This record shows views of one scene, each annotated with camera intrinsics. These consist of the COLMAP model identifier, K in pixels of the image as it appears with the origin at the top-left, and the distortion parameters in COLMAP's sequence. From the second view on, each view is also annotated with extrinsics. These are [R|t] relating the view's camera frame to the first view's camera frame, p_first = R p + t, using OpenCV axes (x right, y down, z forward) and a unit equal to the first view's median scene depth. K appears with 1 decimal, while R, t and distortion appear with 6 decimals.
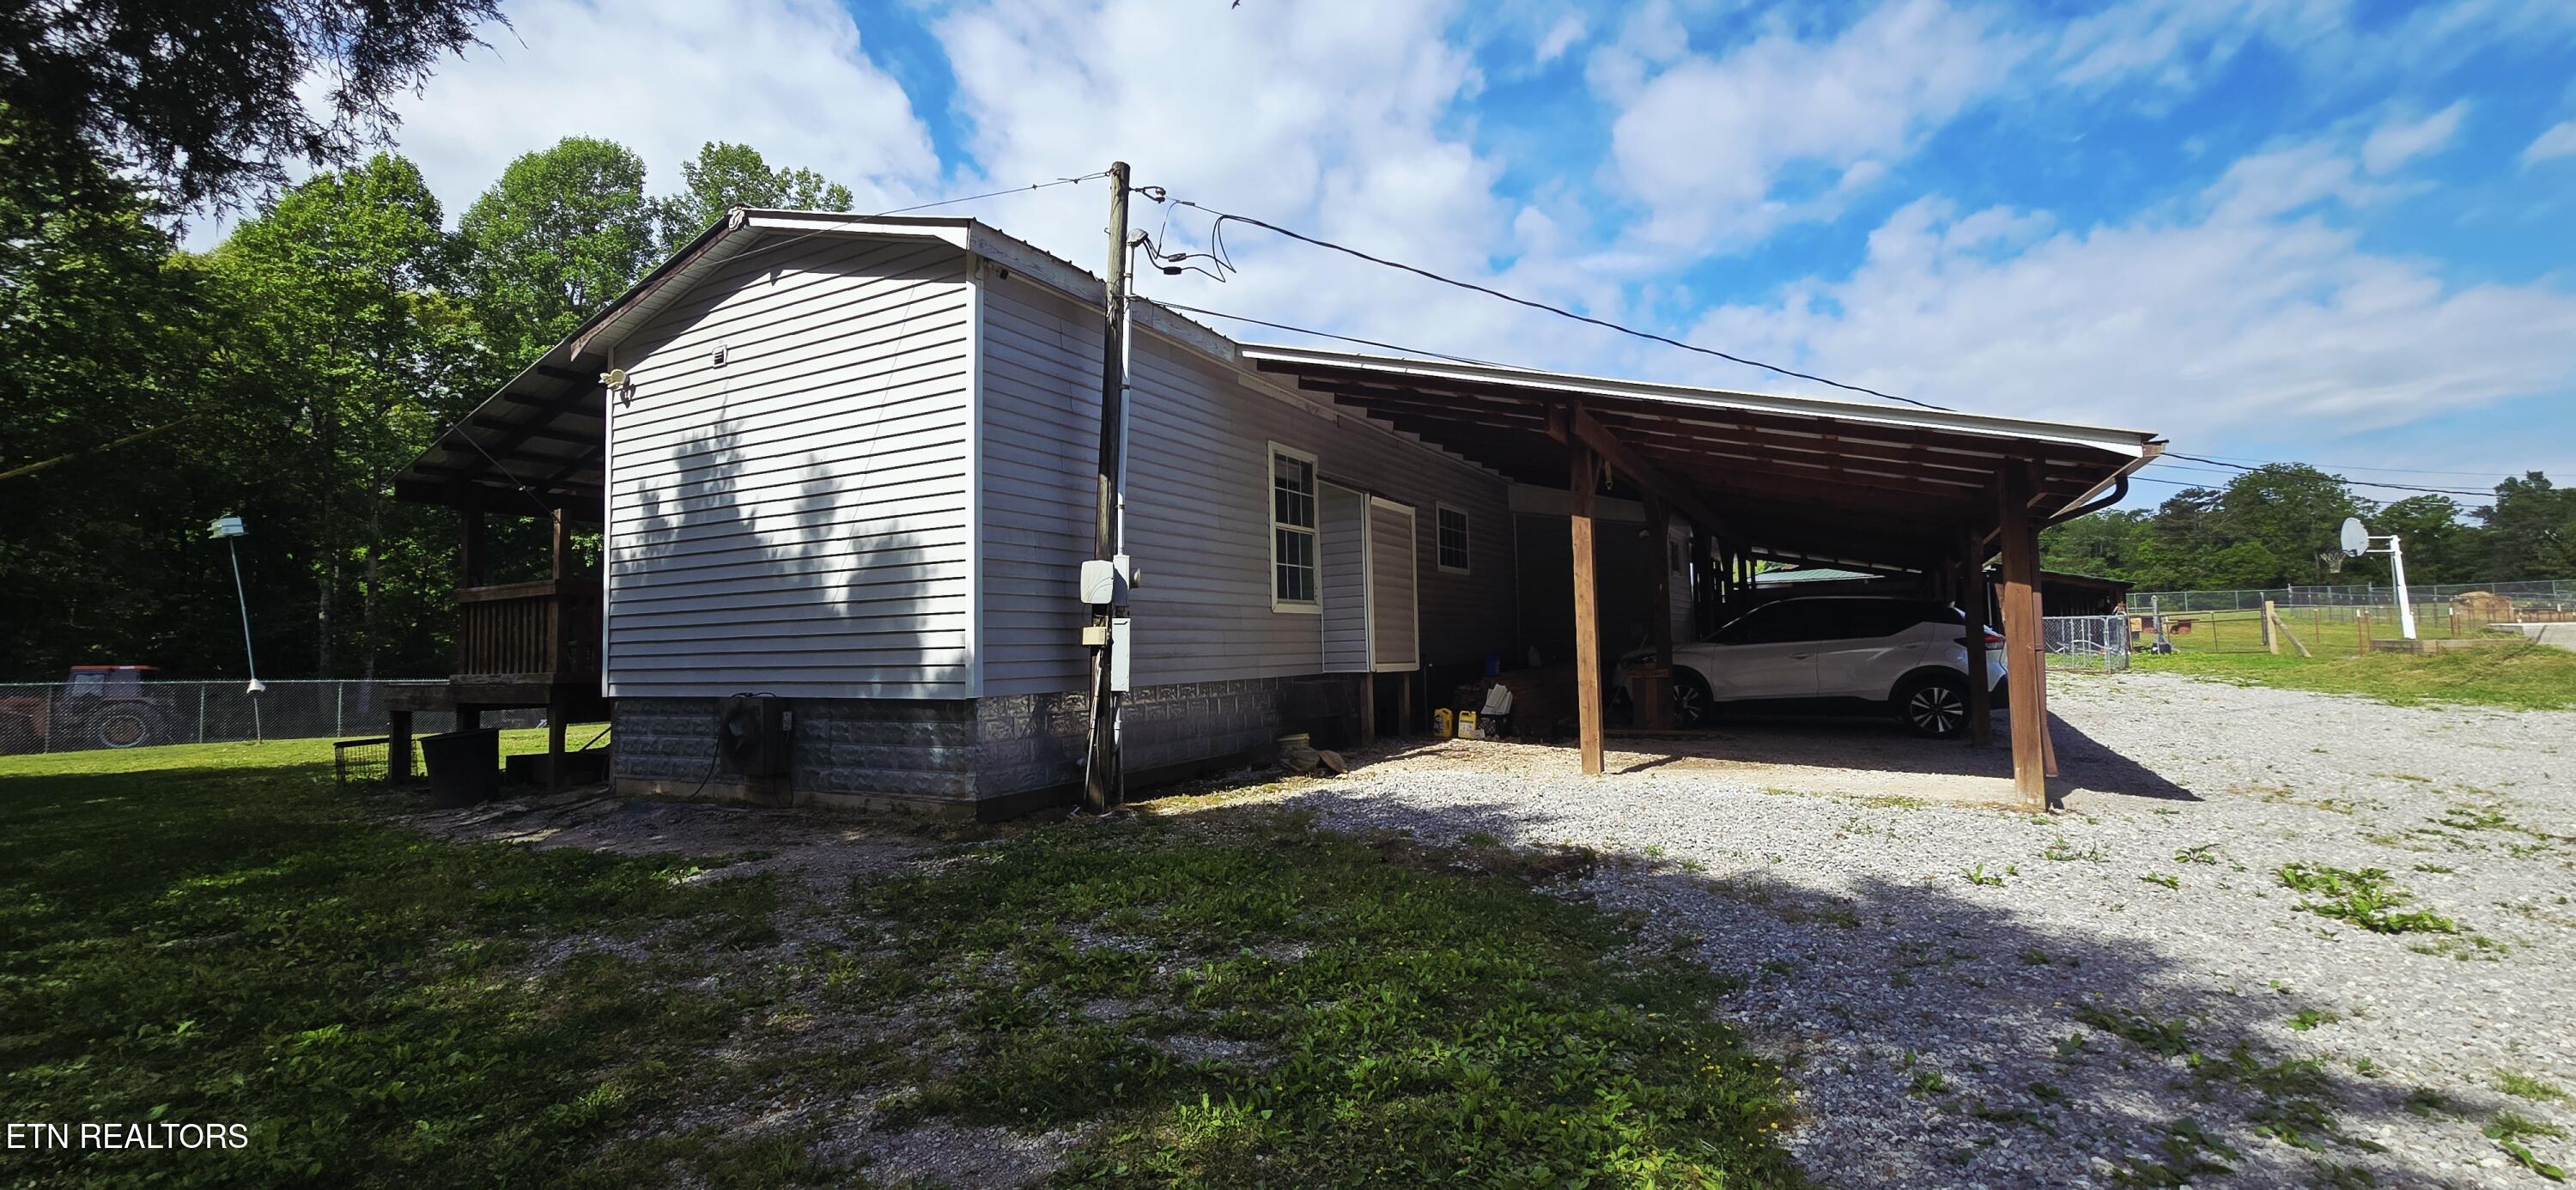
lens RADIAL K [[1068.1, 0, 1278.0], [0, 1068.1, 607.3], [0, 0, 1]] dist [-0.016714, 0.007651]
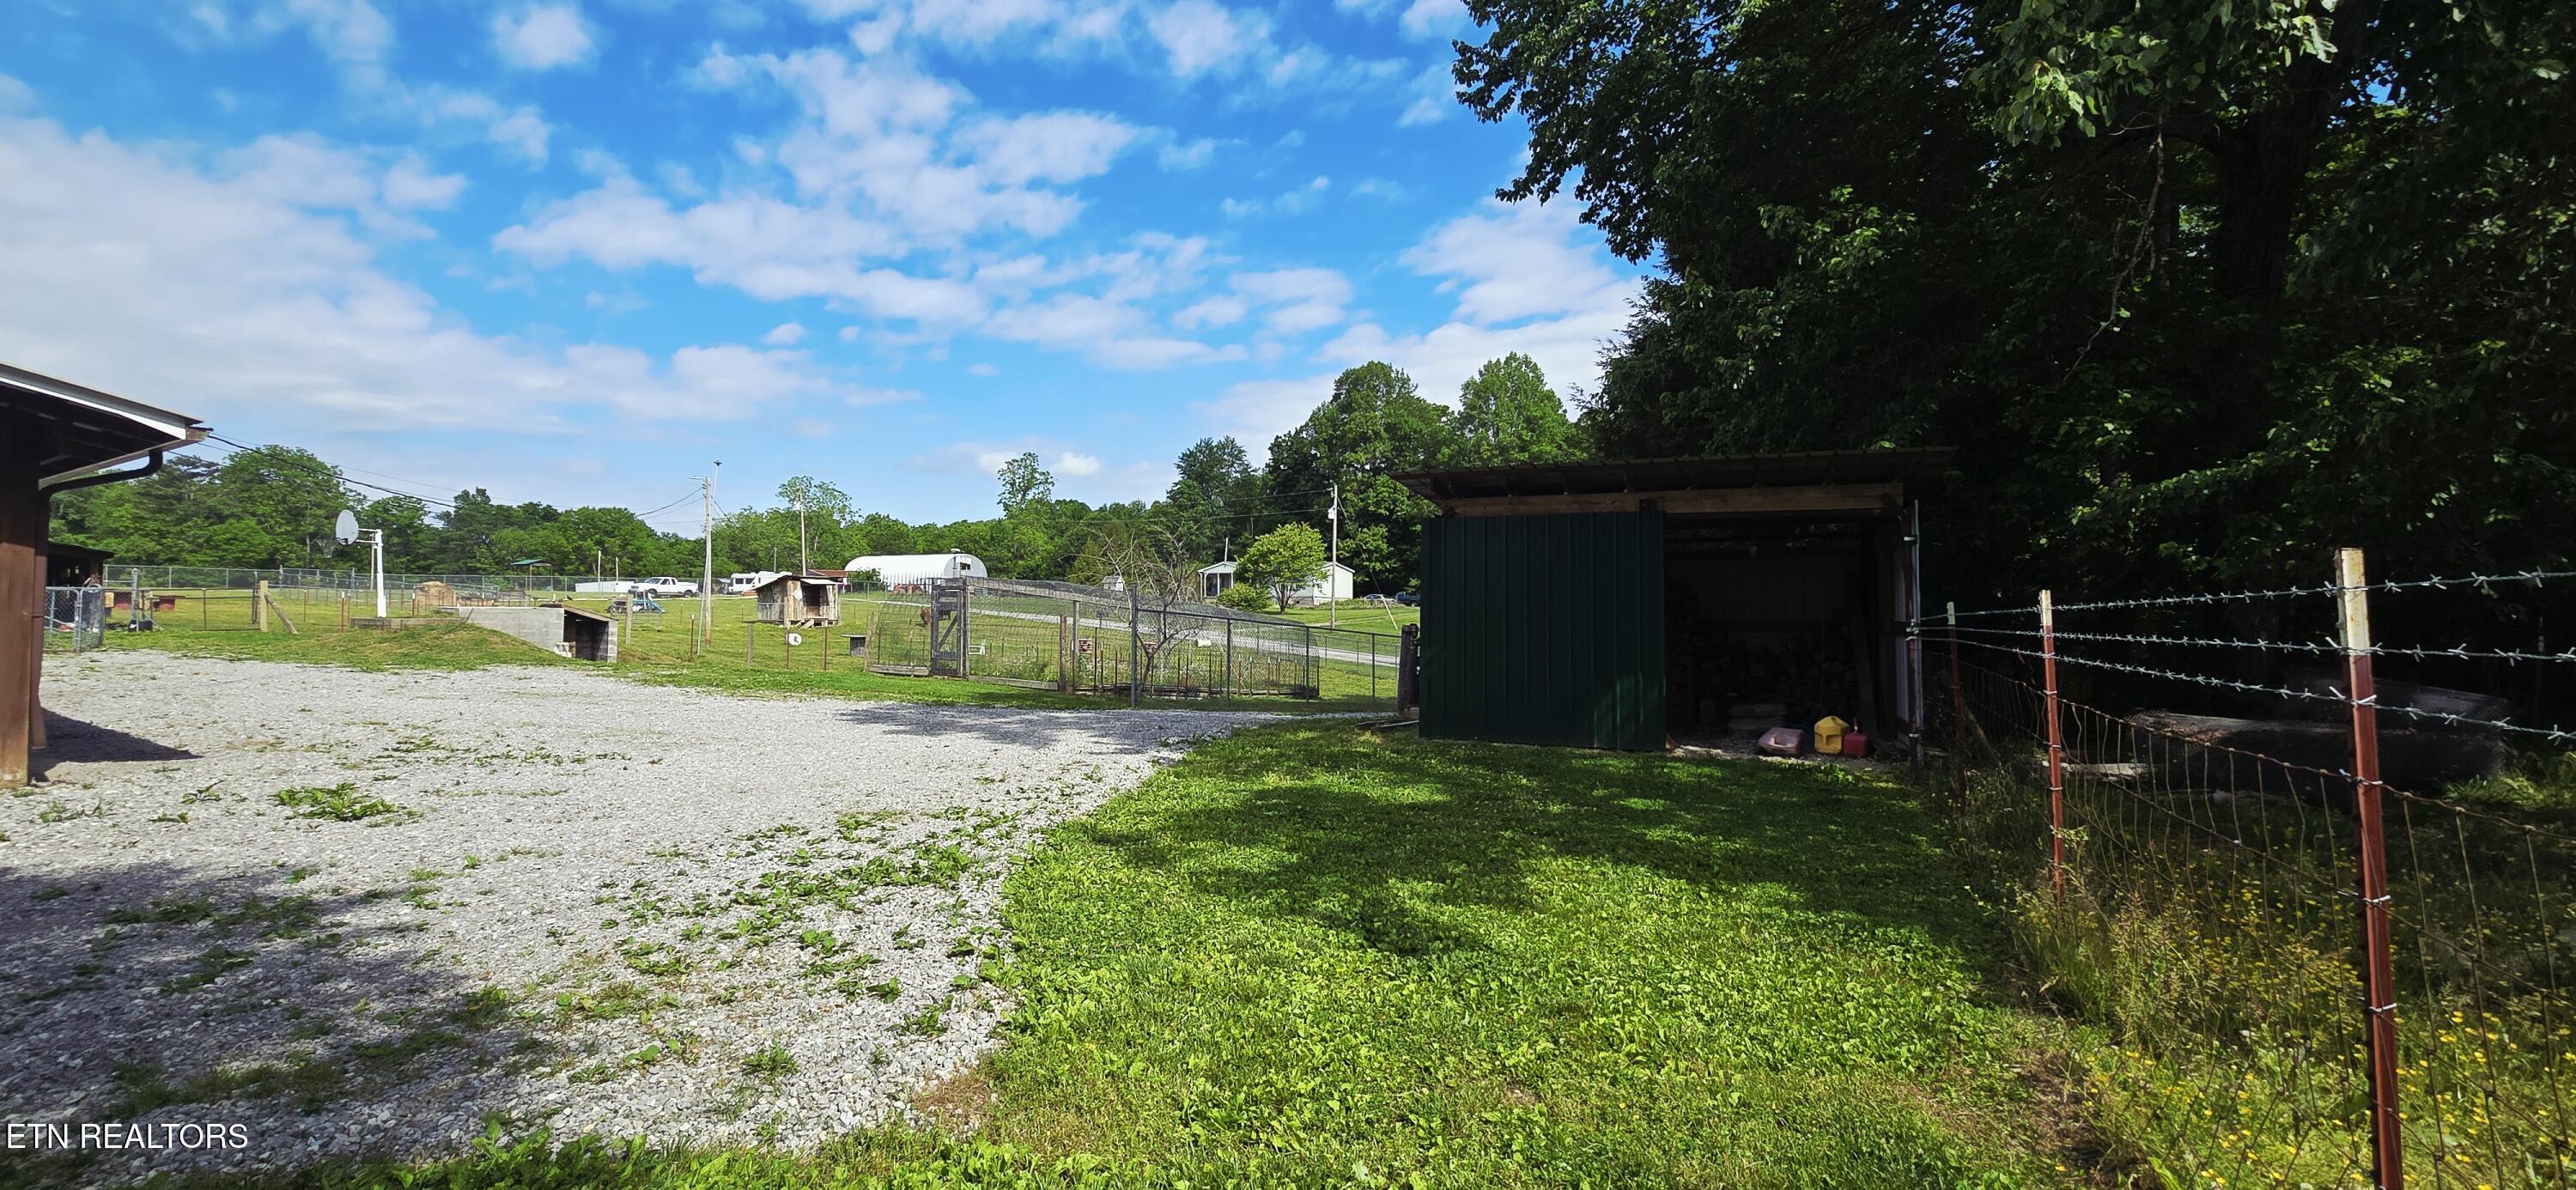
lens RADIAL K [[1065.5, 0, 1256.3], [0, 1065.5, 566.1], [0, 0, 1]] dist [0.003104, -0.000399]
pose [[0.065112, 0.063886, 0.995831, -0.092737], [-0.043841, 0.997168, -0.061106, 0.003472], [-0.996914, -0.039679, 0.067729, -0.083684]]
